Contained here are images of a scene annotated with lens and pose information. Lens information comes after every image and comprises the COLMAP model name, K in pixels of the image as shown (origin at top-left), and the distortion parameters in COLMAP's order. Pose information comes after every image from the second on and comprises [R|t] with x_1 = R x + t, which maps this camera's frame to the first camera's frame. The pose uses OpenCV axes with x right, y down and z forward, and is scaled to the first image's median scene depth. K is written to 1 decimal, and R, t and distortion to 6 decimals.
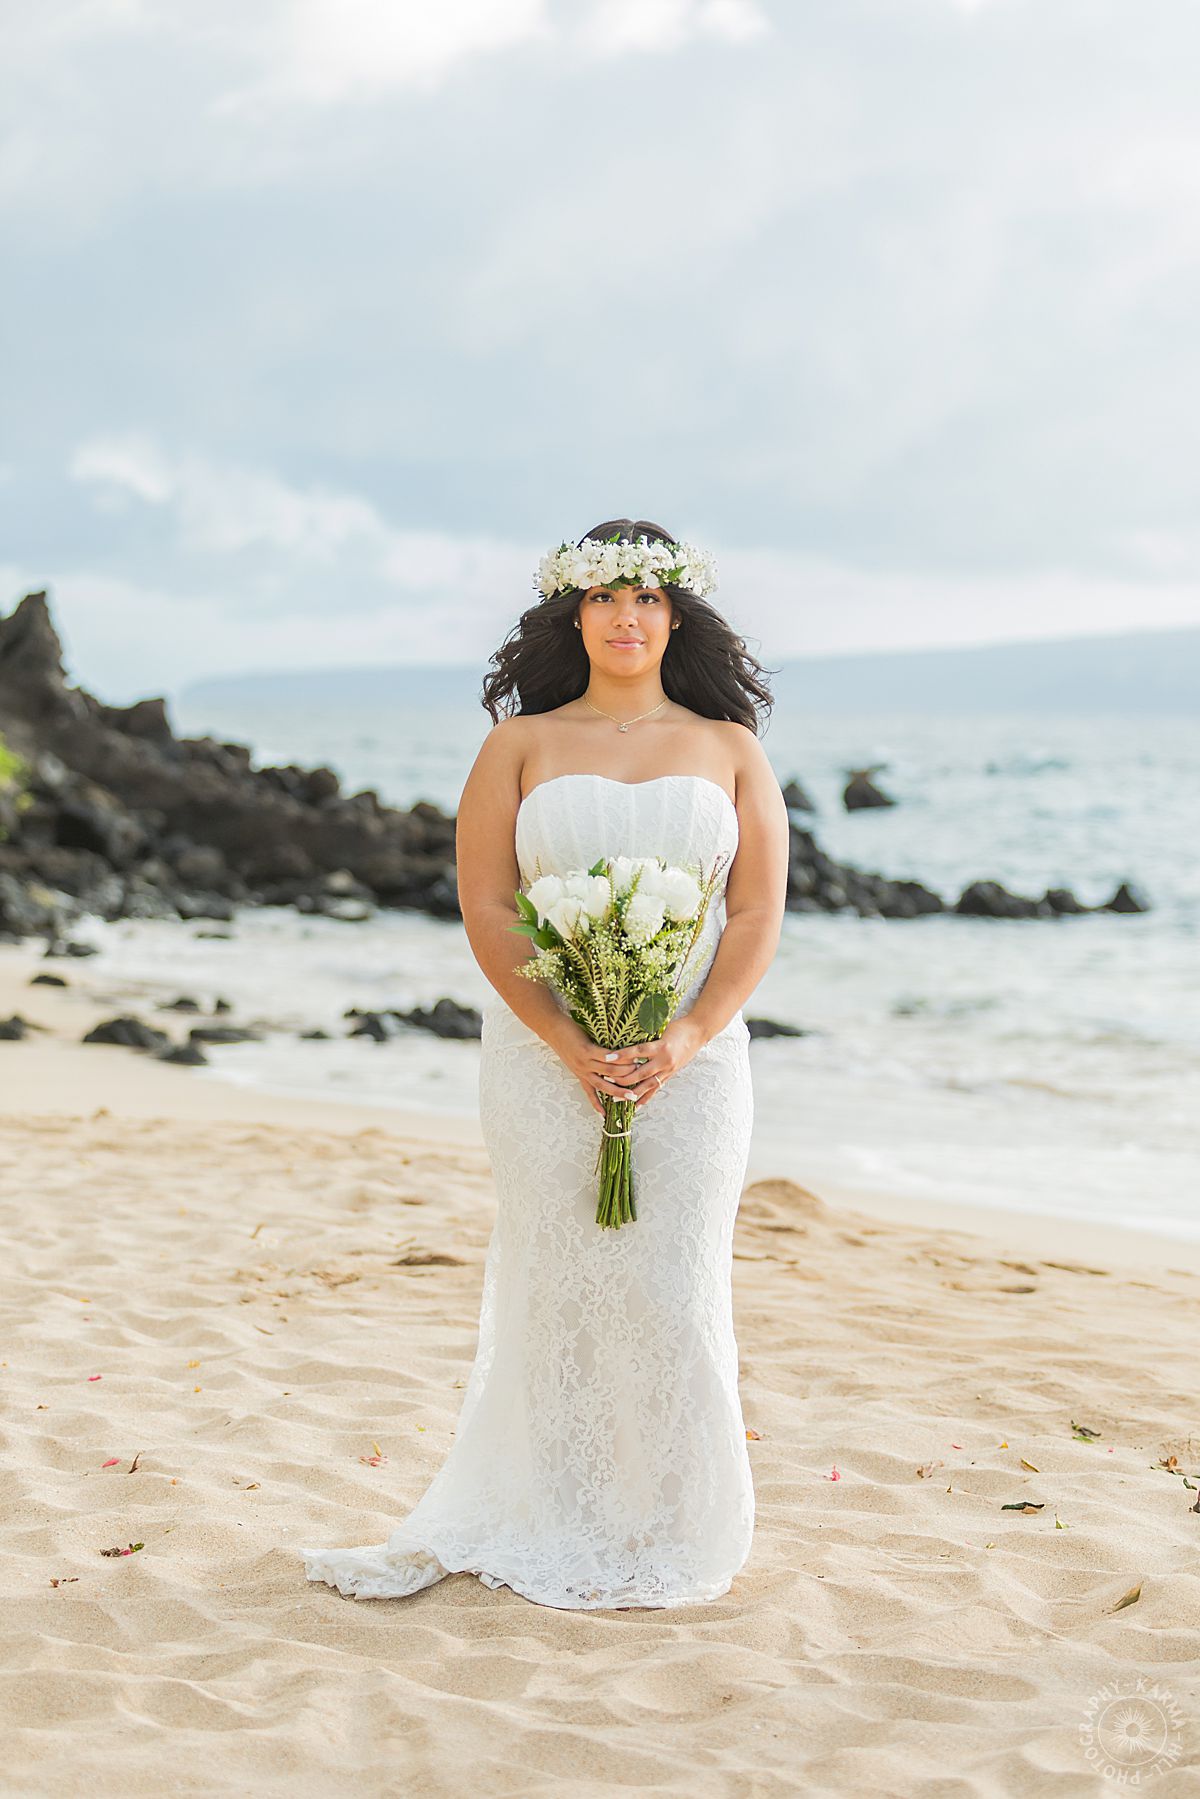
lens RADIAL K [[4279.2, 0, 614.0], [0, 4279.2, 899.1], [0, 0, 1]] dist [-0.143071, 0.000000]
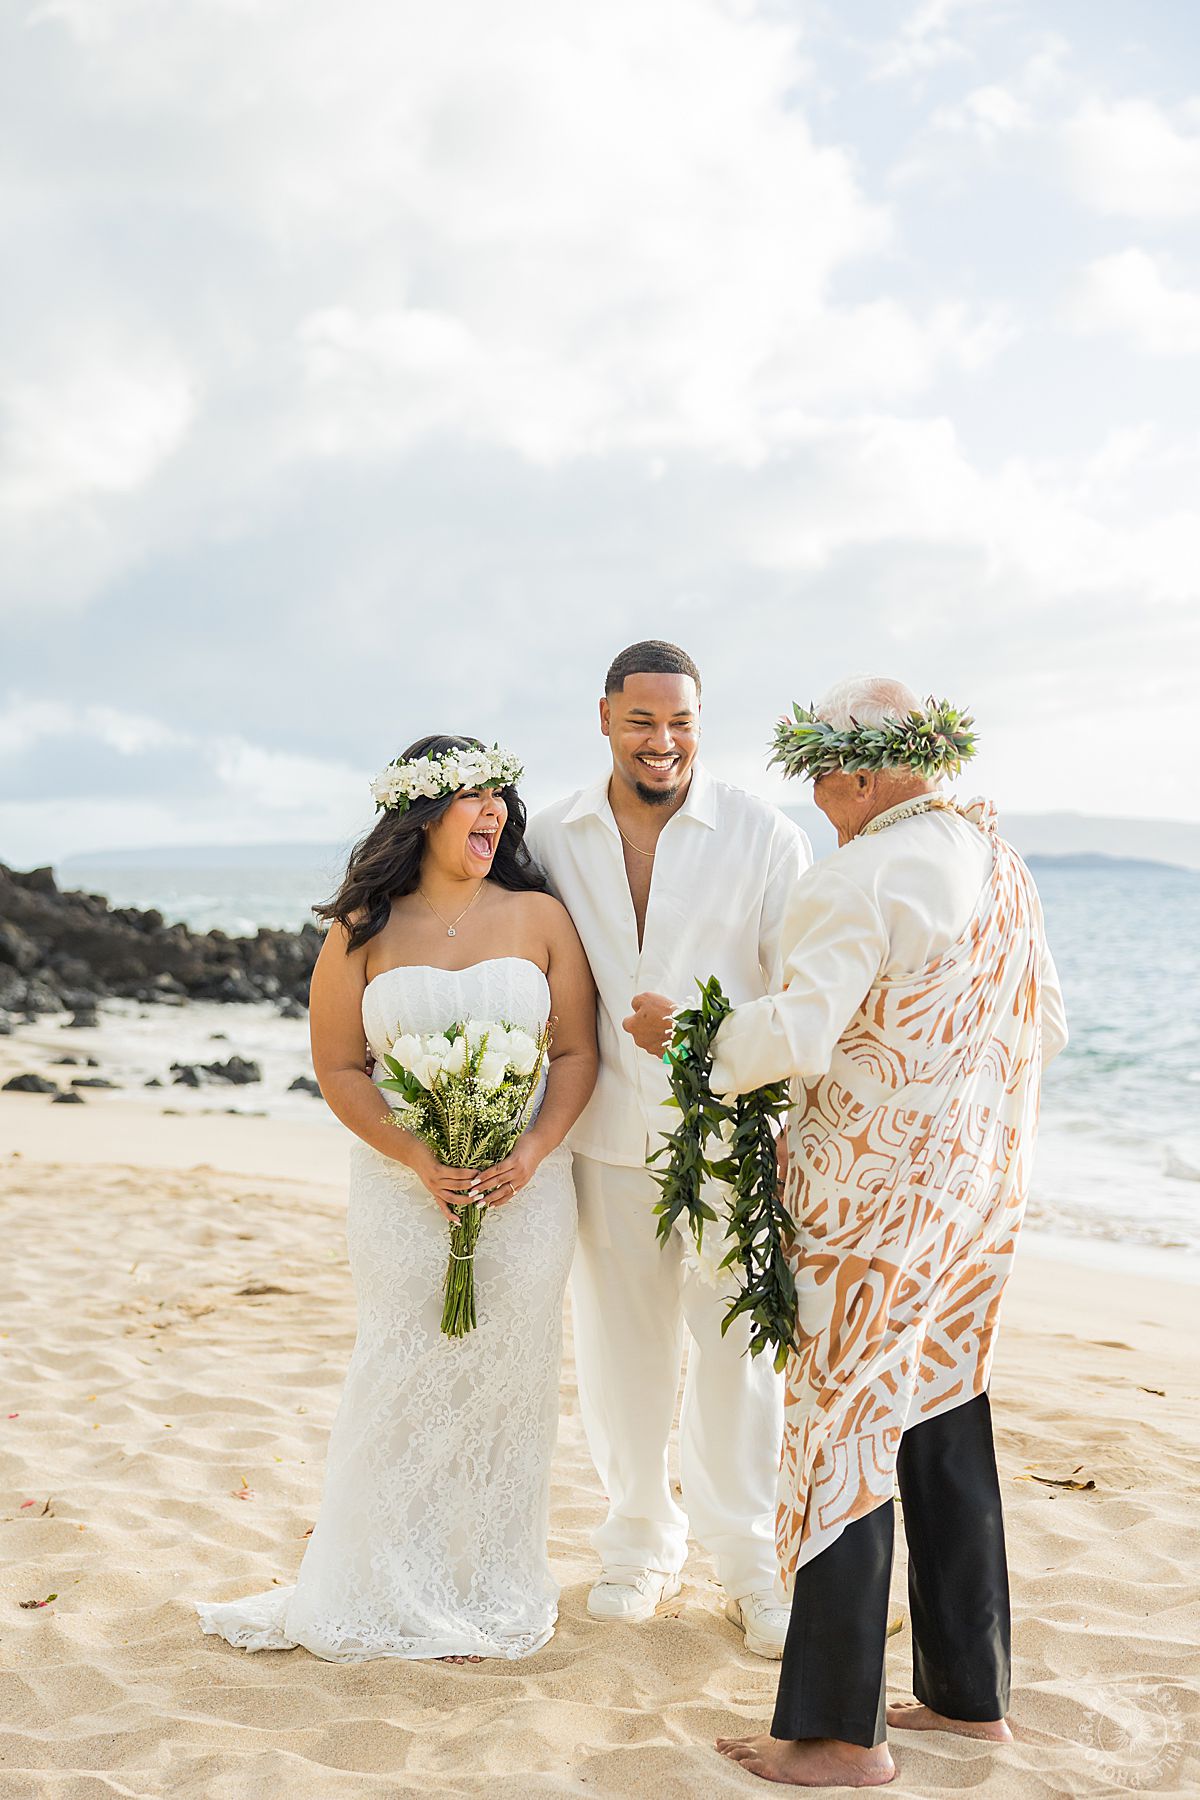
lens RADIAL K [[2585.2, 0, 587.0], [0, 2585.2, 940.7], [0, 0, 1]] dist [-0.010109, 0.000000]
pose [[0.994991, -0.011660, 0.099287, -0.019394], [0.013309, 0.999784, -0.015967, -0.010656], [-0.099079, 0.017209, 0.994931, 0.157357]]
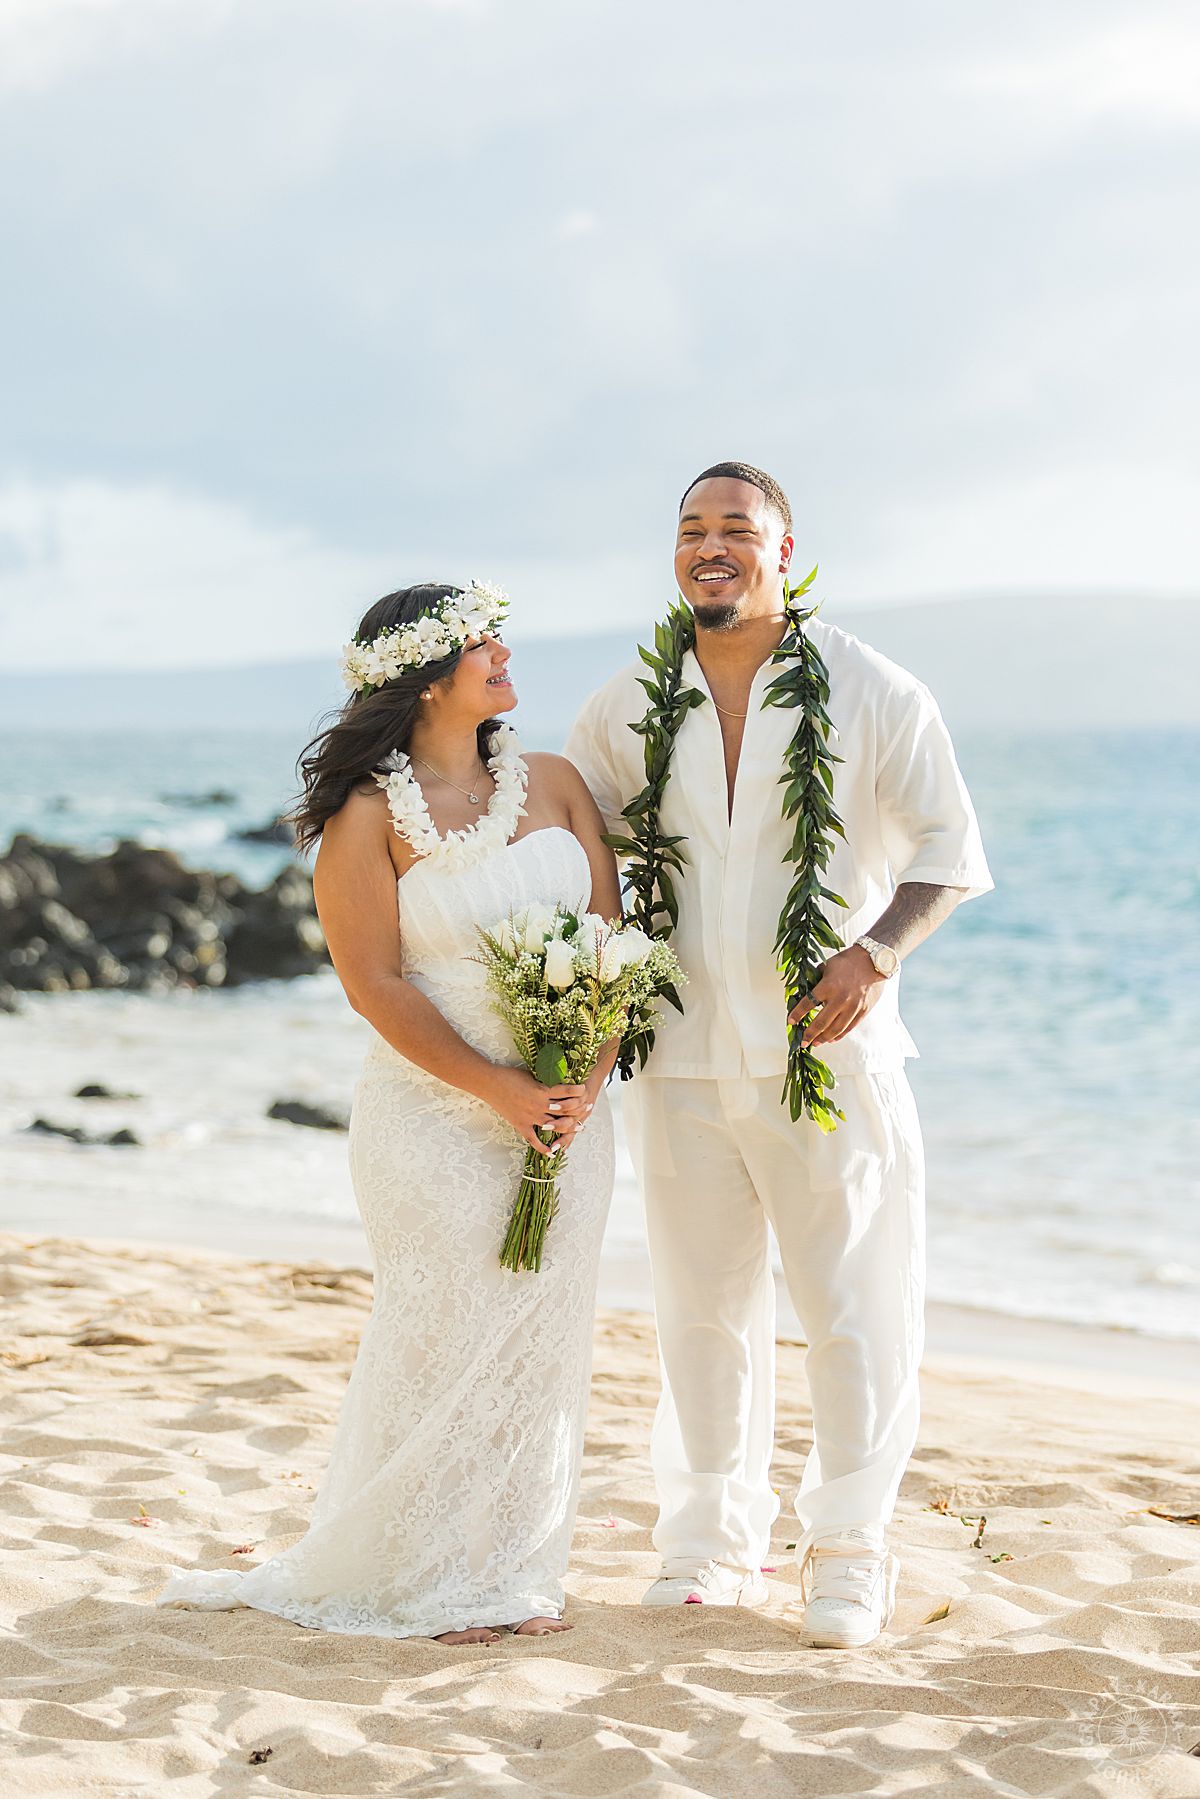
lens RADIAL K [[5267.0, 0, 595.5], [0, 5267.0, 898.8], [0, 0, 1]] dist [-0.252574, 0.000000]
pose [[0.994575, -0.014936, 0.102943, -0.049548], [0.016118, 0.999813, -0.010661, 0.001328], [-0.102765, 0.012262, 0.994630, -0.144148]]
